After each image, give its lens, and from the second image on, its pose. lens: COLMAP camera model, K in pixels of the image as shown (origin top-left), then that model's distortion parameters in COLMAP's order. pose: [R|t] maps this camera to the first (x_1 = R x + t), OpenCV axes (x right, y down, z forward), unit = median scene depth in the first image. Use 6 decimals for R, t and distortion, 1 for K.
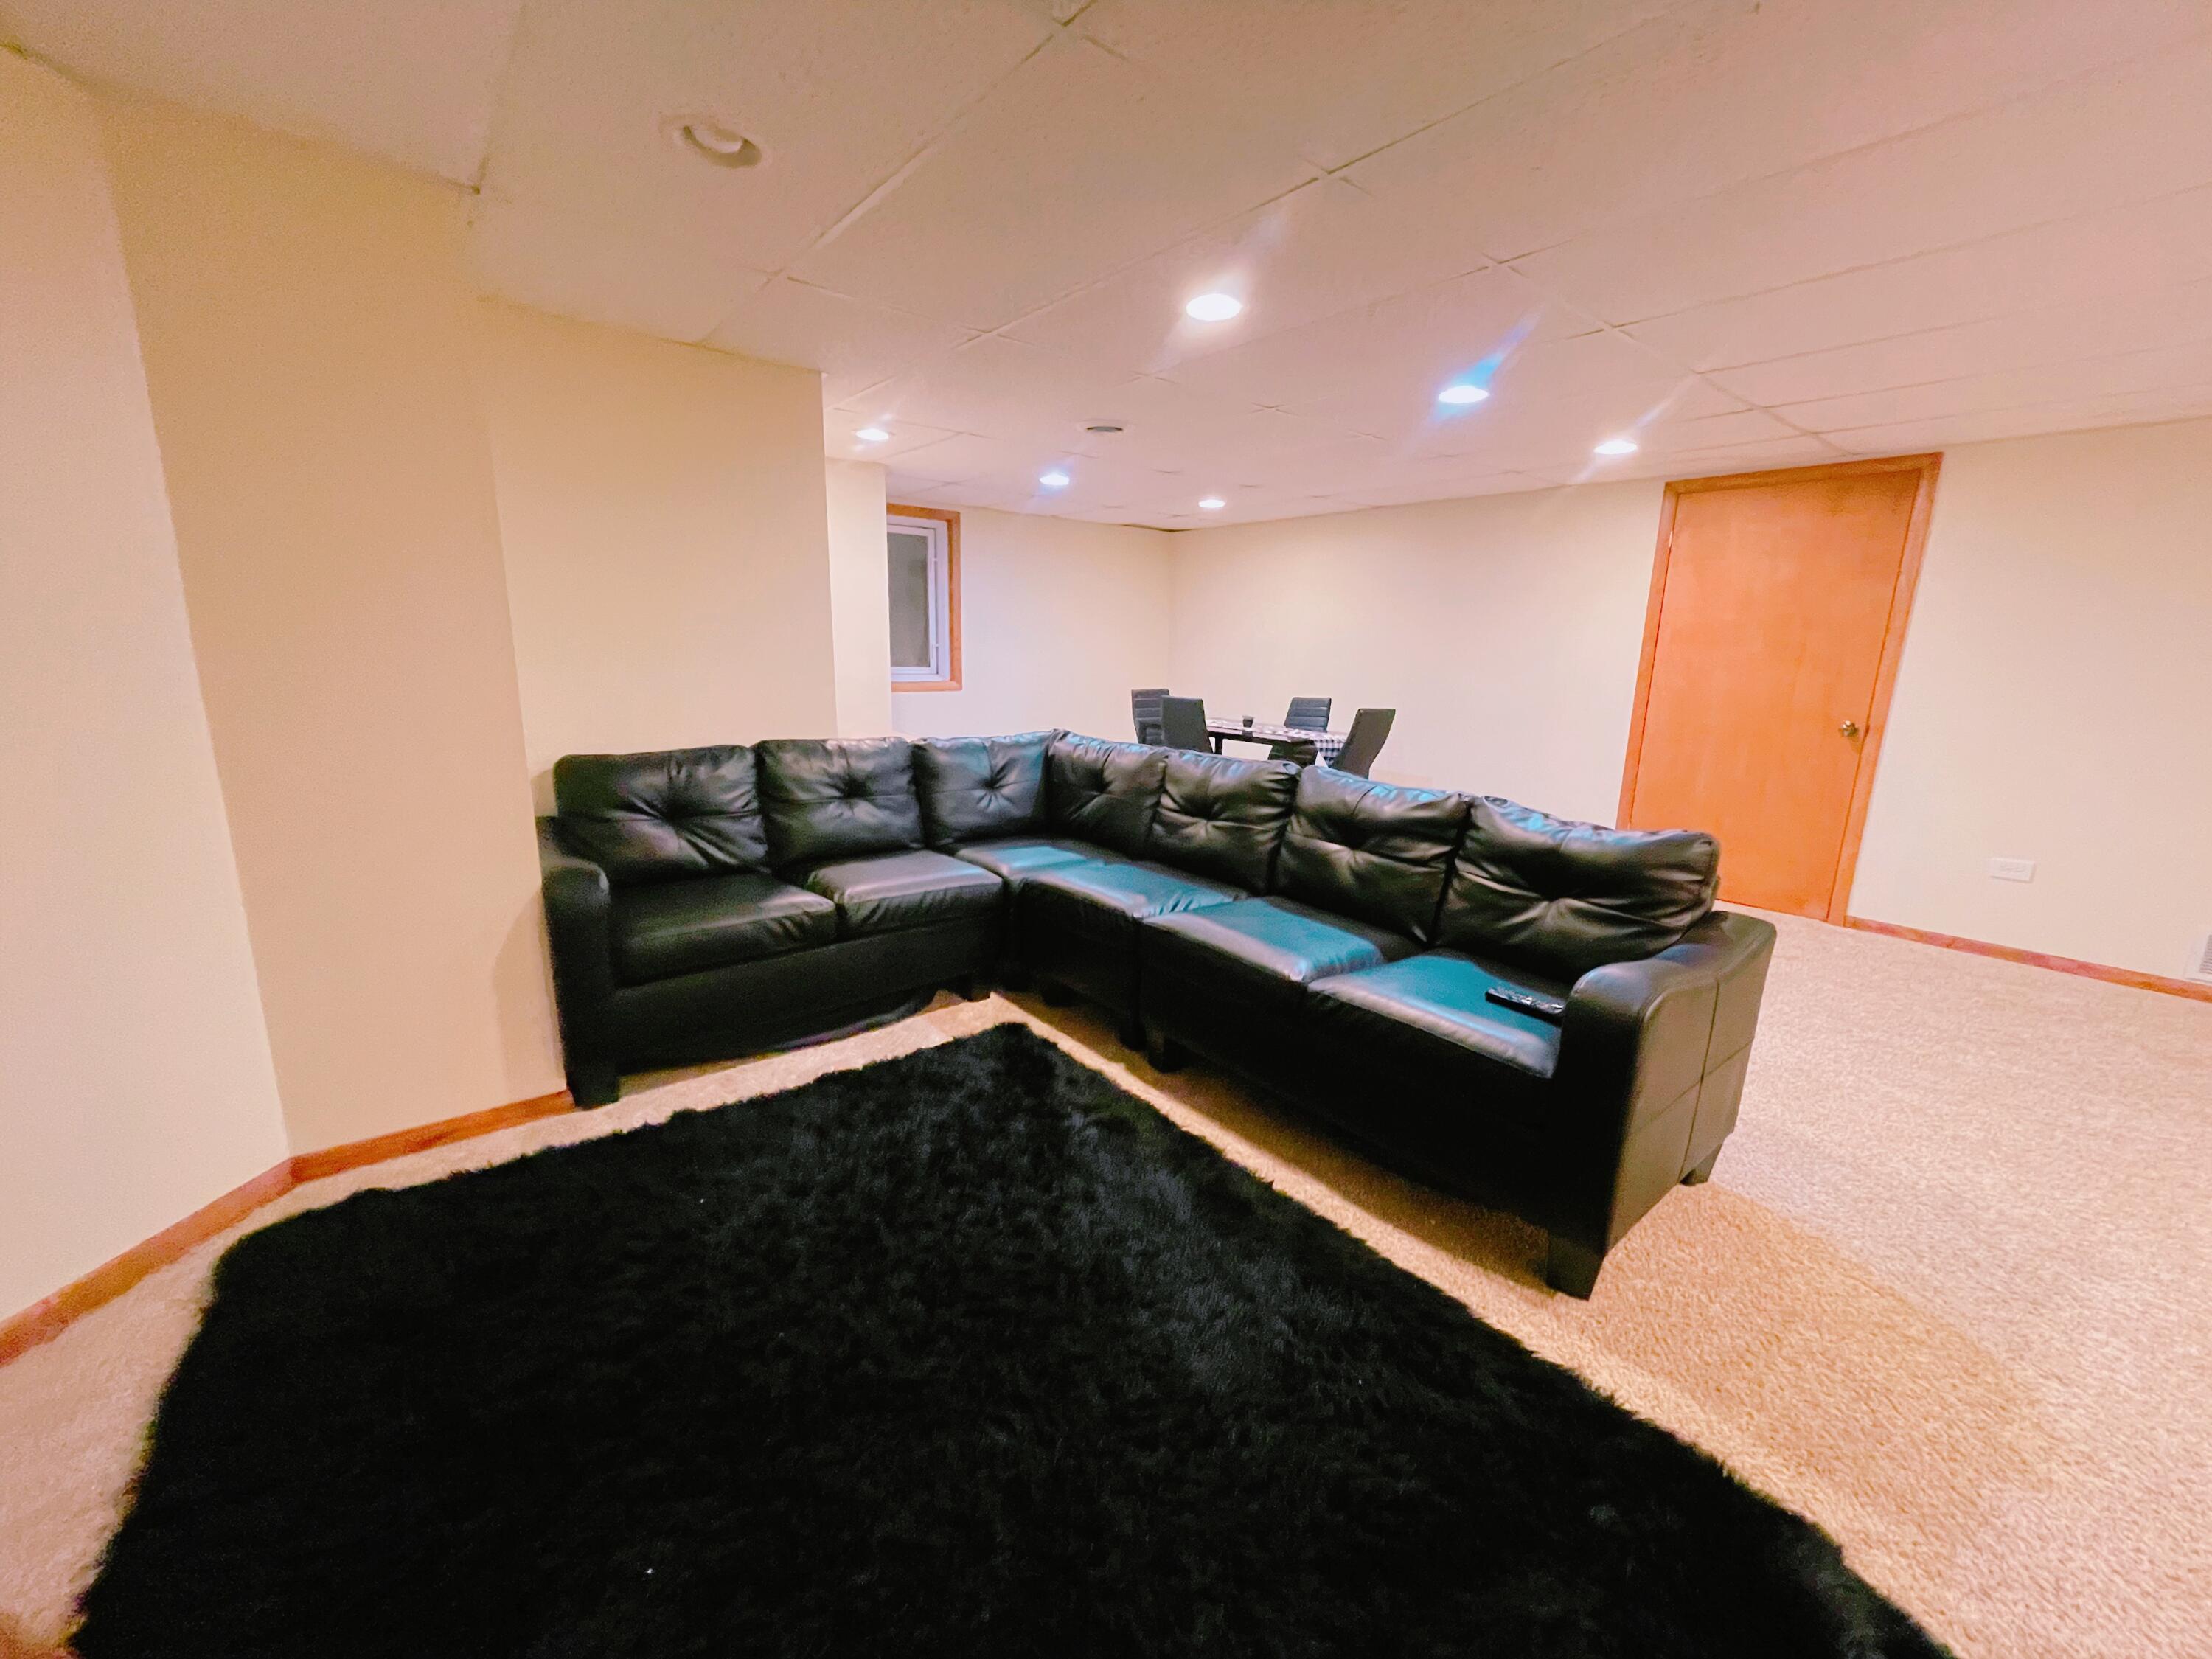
lens RADIAL K [[888.3, 0, 1106.1], [0, 888.3, 835.5], [0, 0, 1]] dist [-0.007714, -0.000707]
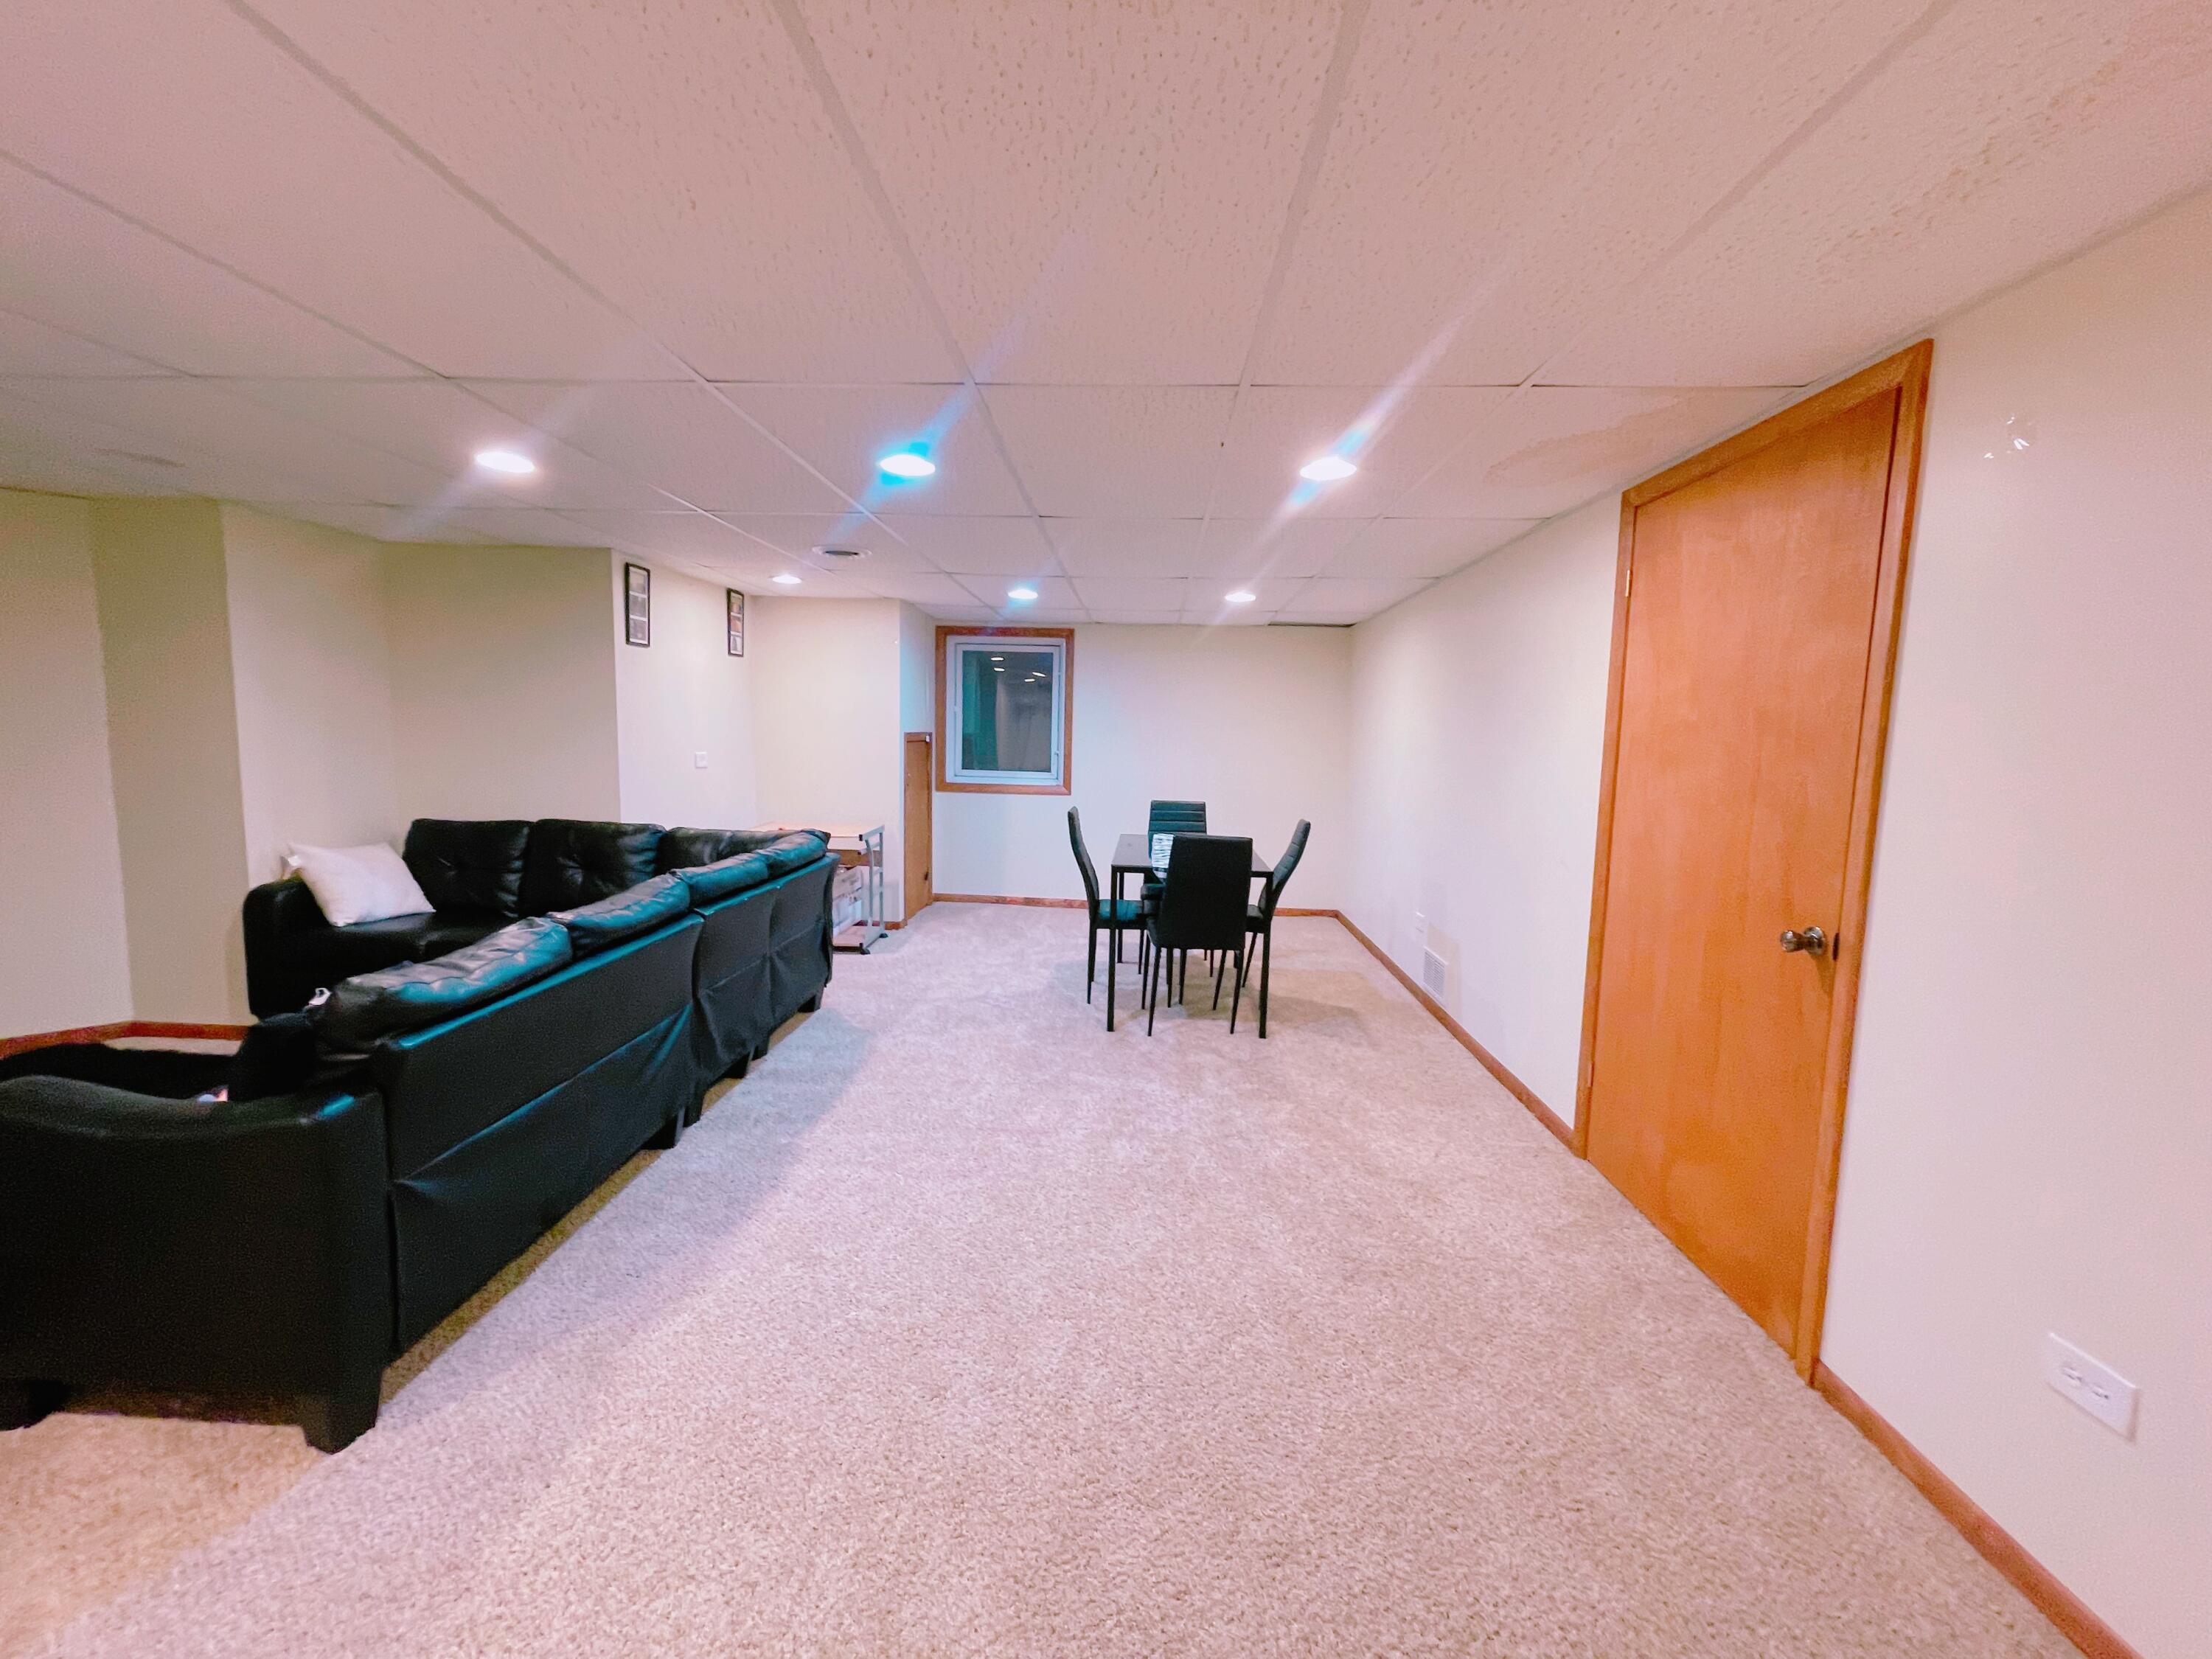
lens RADIAL K [[888.3, 0, 1110.5], [0, 888.3, 824.6], [0, 0, 1]] dist [-0.007714, -0.000707]
pose [[0.760065, 0.060623, -0.647013, 0.865429], [-0.145862, 0.986150, -0.078949, -0.090891], [0.633265, 0.154381, 0.758381, 0.410688]]
